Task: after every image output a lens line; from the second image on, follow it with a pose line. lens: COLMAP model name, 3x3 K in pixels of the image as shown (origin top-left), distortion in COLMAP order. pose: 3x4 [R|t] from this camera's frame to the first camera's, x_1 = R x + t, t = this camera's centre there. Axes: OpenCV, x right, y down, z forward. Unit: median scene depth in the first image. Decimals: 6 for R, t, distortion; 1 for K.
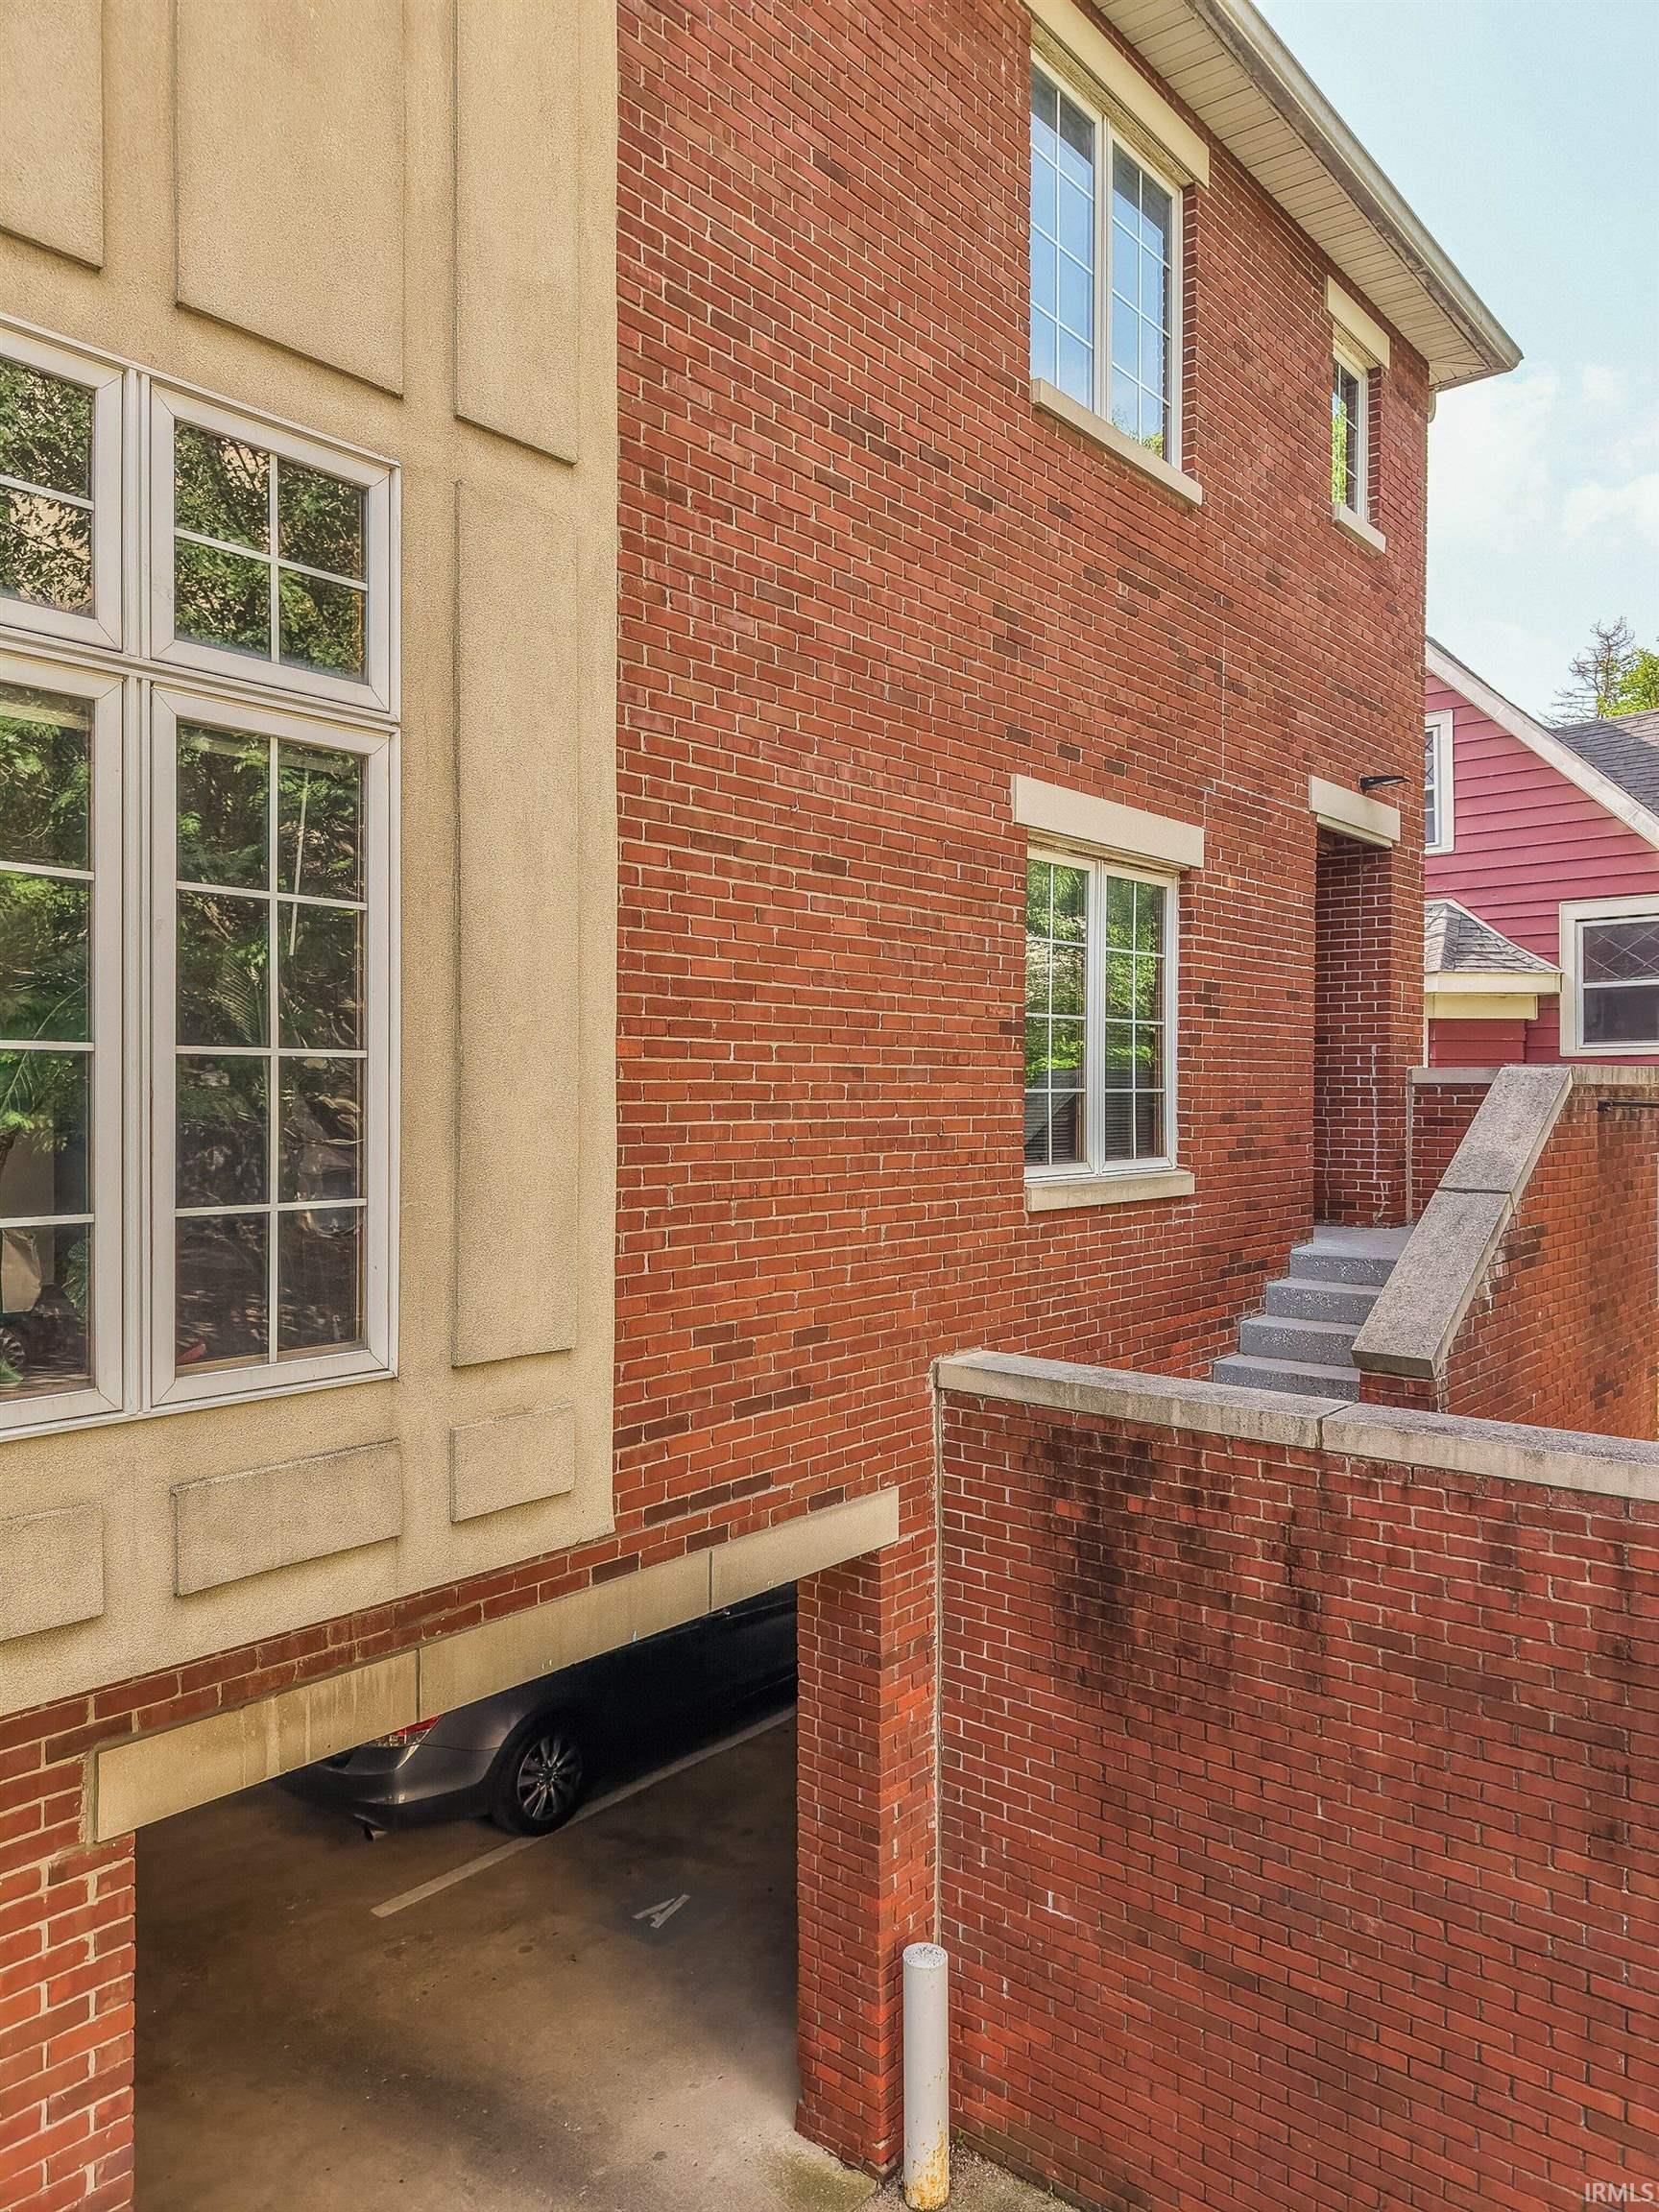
lens RADIAL K [[1491.6, 0, 863.8], [0, 1491.6, 1105.2], [0, 0, 1]] dist [0.060128, -0.077825]
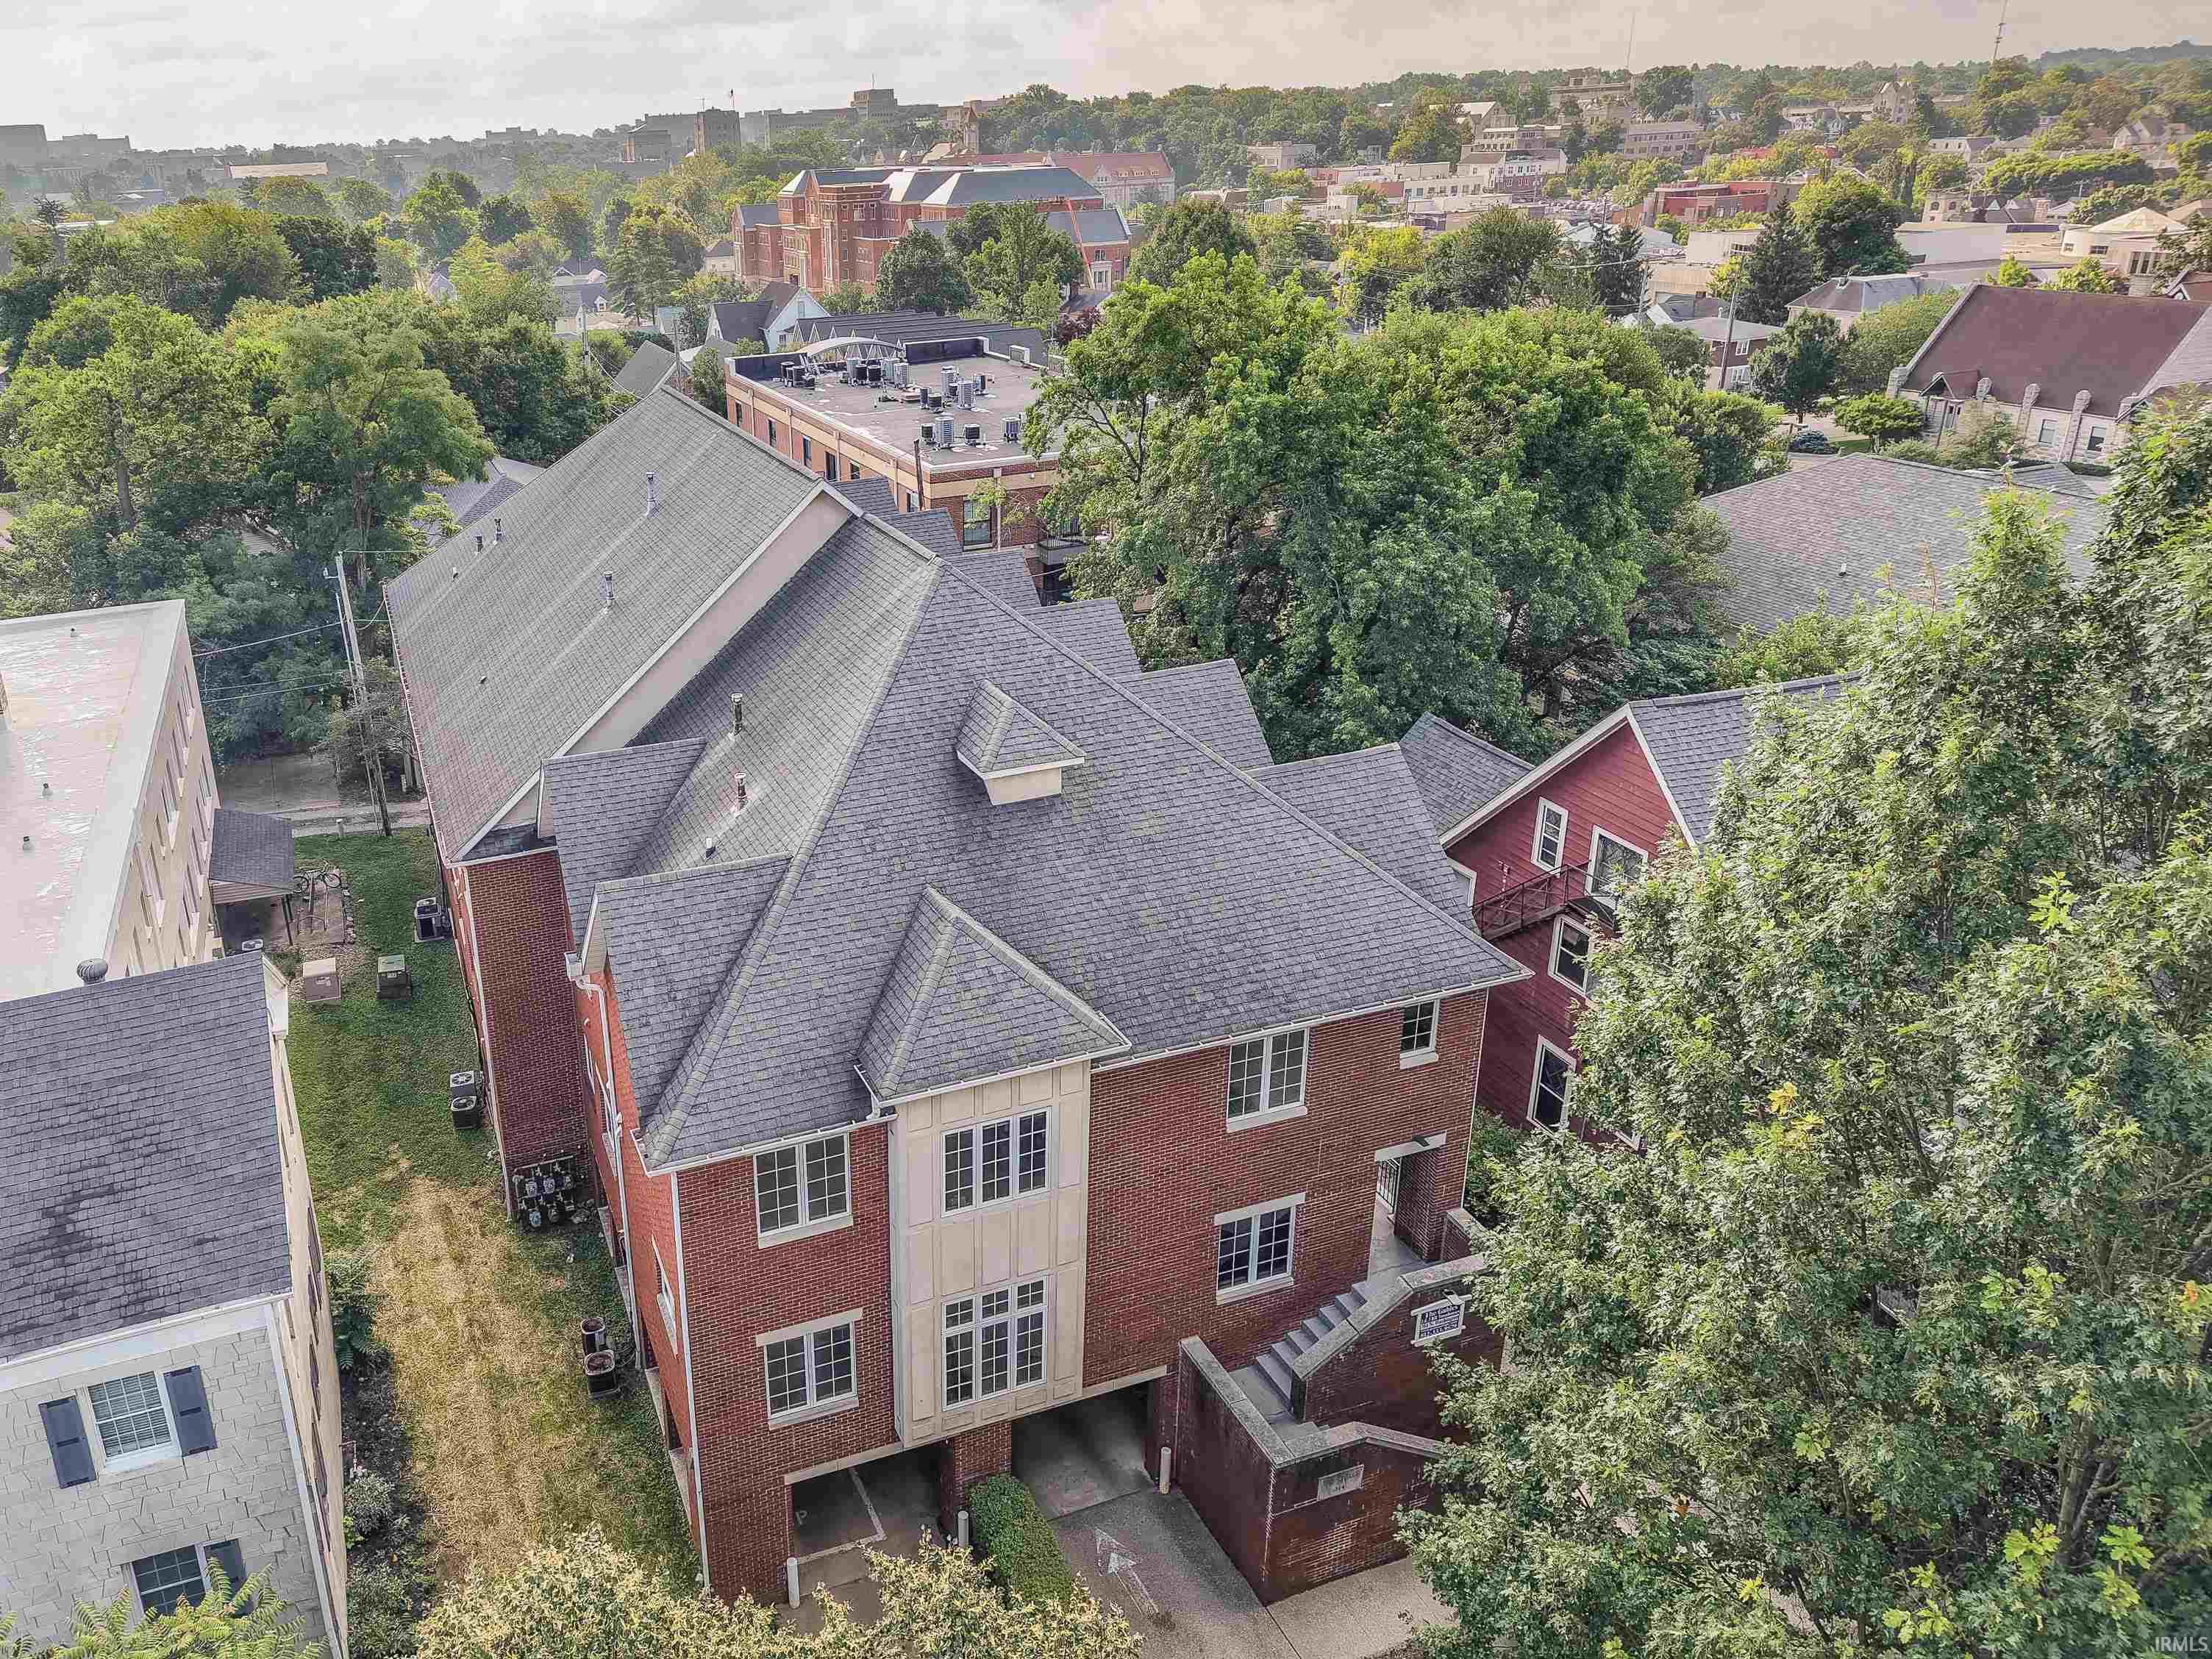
lens RADIAL K [[1566.1, 0, 883.9], [0, 1566.1, 666.5], [0, 0, 1]] dist [0.074428, -0.165117]
pose [[0.846530, 0.151760, -0.510251, 1.638390], [0.018759, 0.949405, 0.313495, -3.782773], [0.532010, -0.274955, 0.800853, -3.123828]]
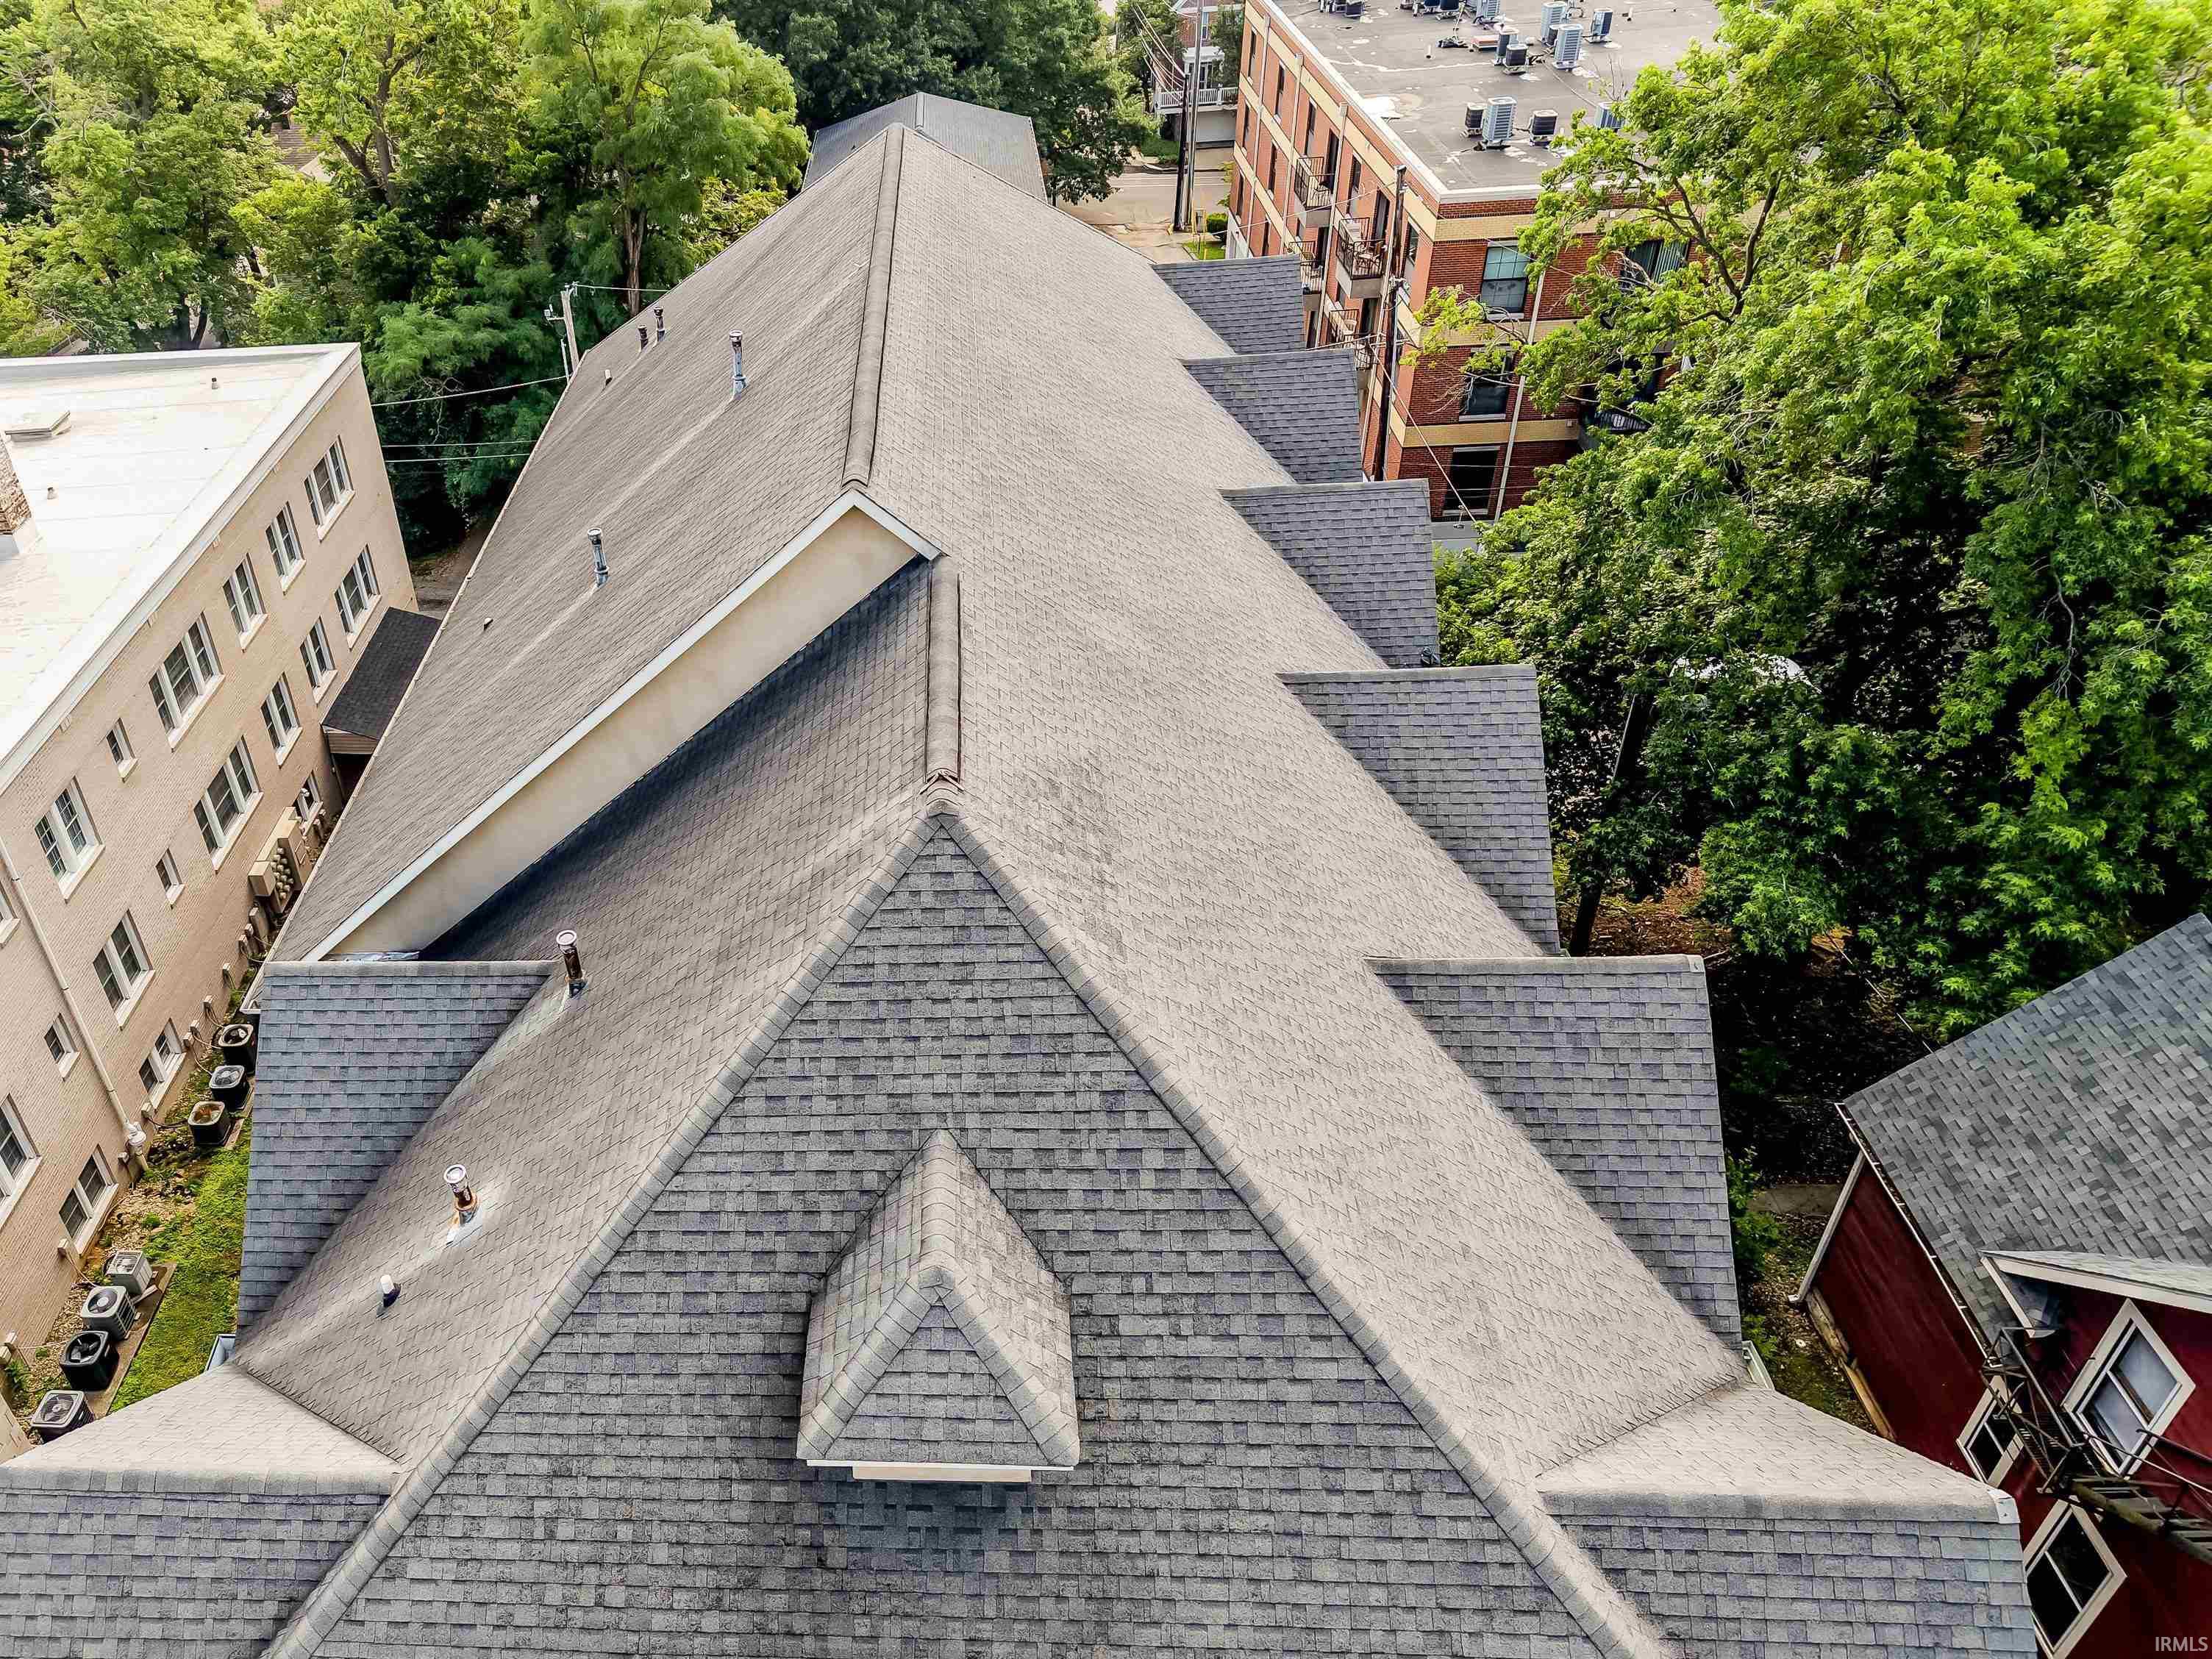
lens RADIAL K [[1578.8, 0, 866.7], [0, 1578.8, 737.4], [0, 0, 1]] dist [0.022044, -0.007674]
pose [[0.580298, 0.436795, -0.687360, 0.437552], [0.048640, 0.823909, 0.564631, -3.876405], [0.812950, -0.361087, 0.456867, 0.578576]]
